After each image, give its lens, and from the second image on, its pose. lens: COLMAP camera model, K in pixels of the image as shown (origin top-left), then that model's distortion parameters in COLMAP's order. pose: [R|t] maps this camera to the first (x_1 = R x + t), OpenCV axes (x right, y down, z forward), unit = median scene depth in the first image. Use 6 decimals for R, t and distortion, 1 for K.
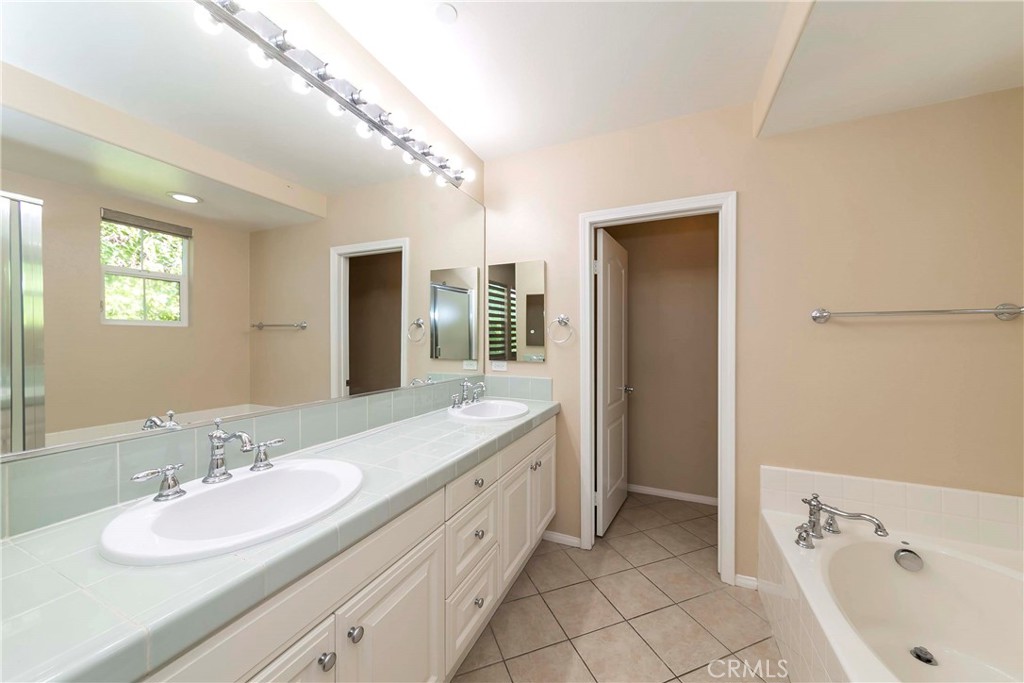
lens RADIAL K [[361.2, 0, 512.0], [0, 361.2, 341.5], [0, 0, 1]] dist [0.001468, 0.000263]
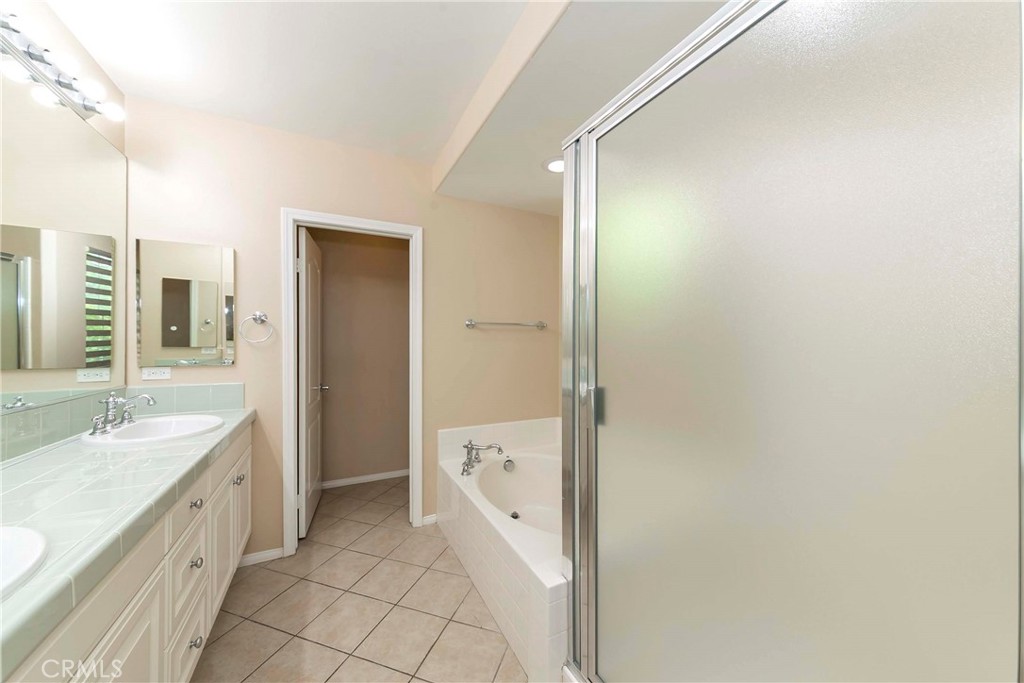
lens RADIAL K [[368.2, 0, 521.4], [0, 368.2, 341.7], [0, 0, 1]] dist [-0.002213, -0.000067]
pose [[0.611276, -0.002625, 0.791413, -0.214180], [0.002741, 0.999996, 0.001200, 0.002476], [-0.791413, 0.001435, 0.611280, -0.103653]]
